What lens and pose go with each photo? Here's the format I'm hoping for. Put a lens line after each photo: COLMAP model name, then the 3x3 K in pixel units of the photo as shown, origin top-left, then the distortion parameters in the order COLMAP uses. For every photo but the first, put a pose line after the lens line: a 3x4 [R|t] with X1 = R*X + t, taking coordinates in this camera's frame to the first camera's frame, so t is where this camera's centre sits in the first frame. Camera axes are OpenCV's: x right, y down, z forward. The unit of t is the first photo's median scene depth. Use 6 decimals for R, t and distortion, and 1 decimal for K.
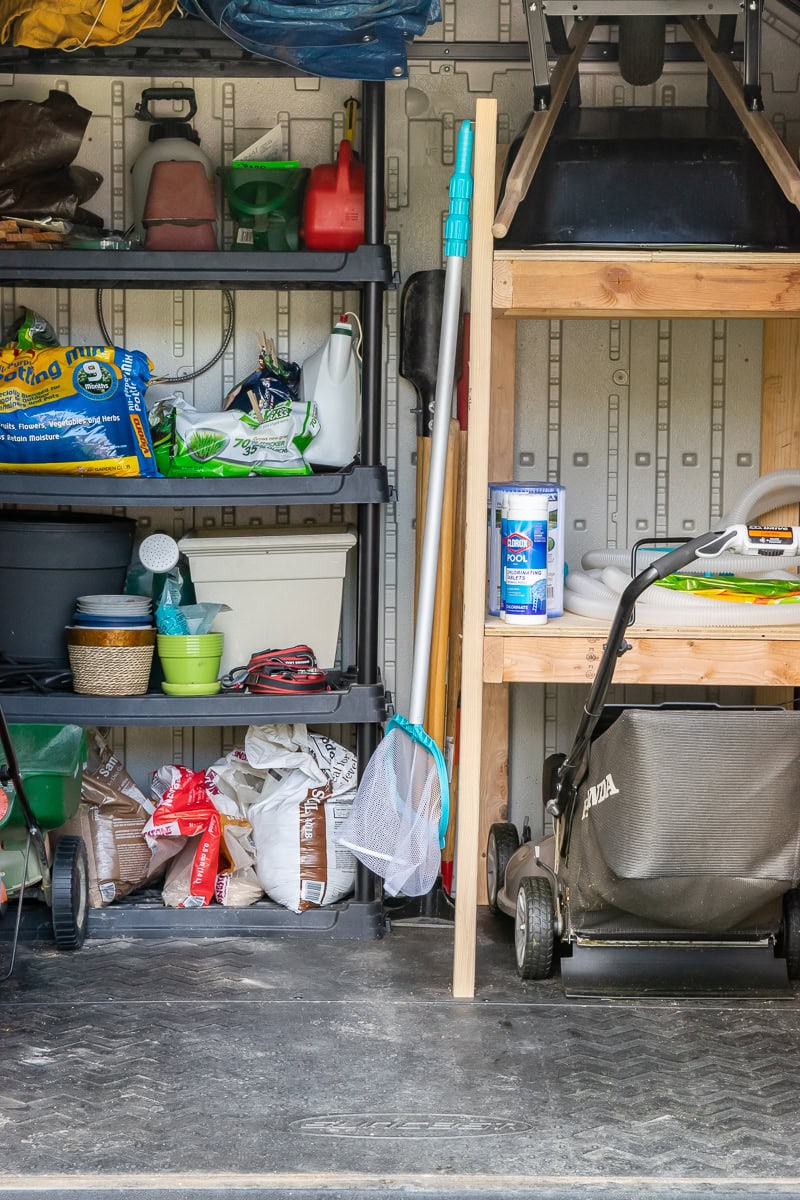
lens RADIAL K [[2699.7, 0, 389.3], [0, 2699.7, 617.0], [0, 0, 1]] dist [0.097509, 0.000000]
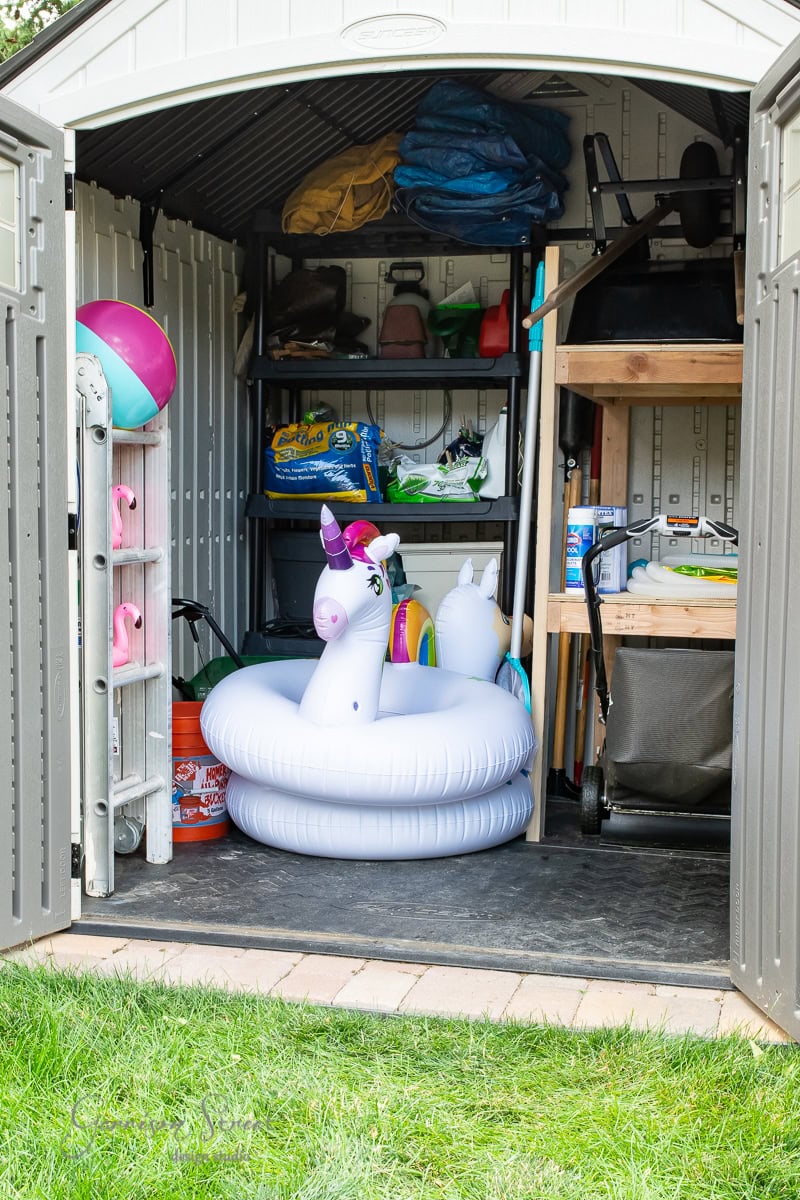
lens RADIAL K [[1610.2, 0, 394.0], [0, 1610.2, 610.3], [0, 0, 1]] dist [-0.022066, 0.000000]
pose [[0.962950, 0.022374, -0.268752, 0.178414], [-0.030706, 0.999168, -0.026839, 0.035783], [0.267928, 0.034097, 0.962835, 0.103715]]
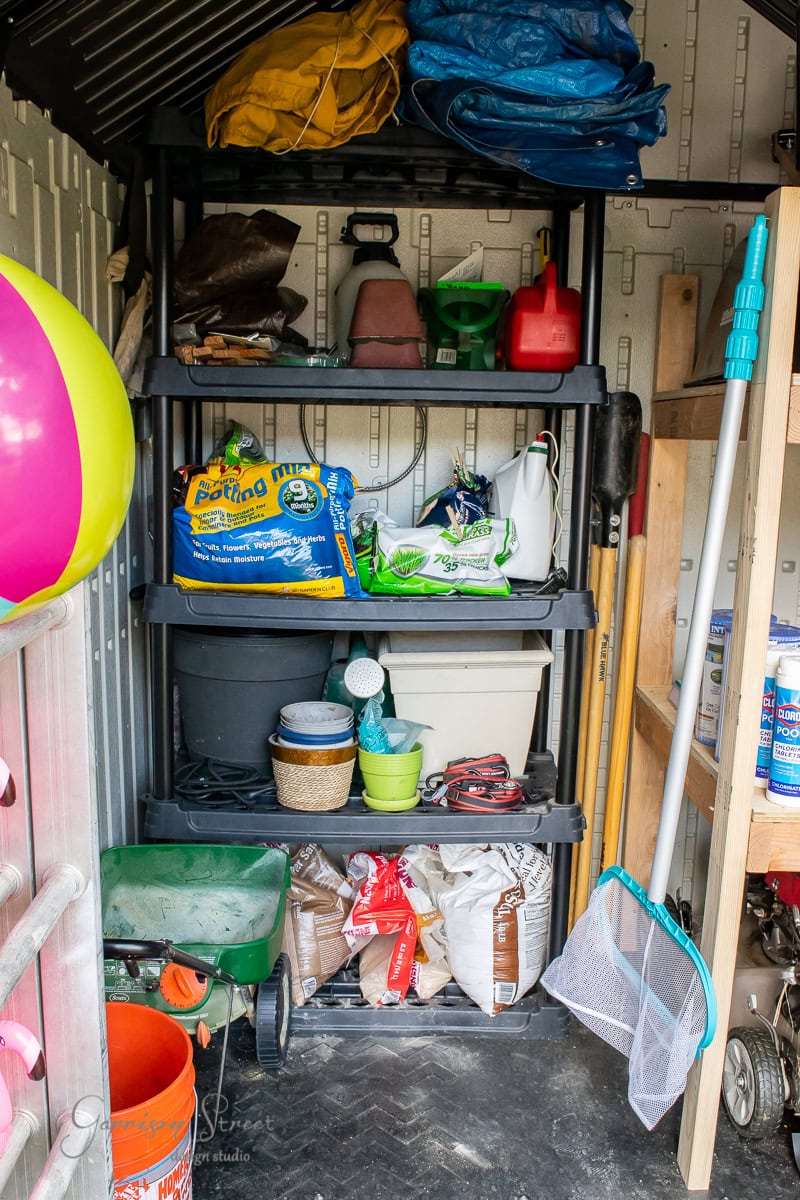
lens RADIAL K [[1093.6, 0, 393.1], [0, 1093.6, 610.5], [0, 0, 1]] dist [-0.074785, 0.000000]
pose [[0.999887, 0.014404, -0.004302, -0.073443], [-0.014034, 0.996994, 0.076194, -0.078804], [0.005386, -0.076125, 0.997084, 0.604685]]
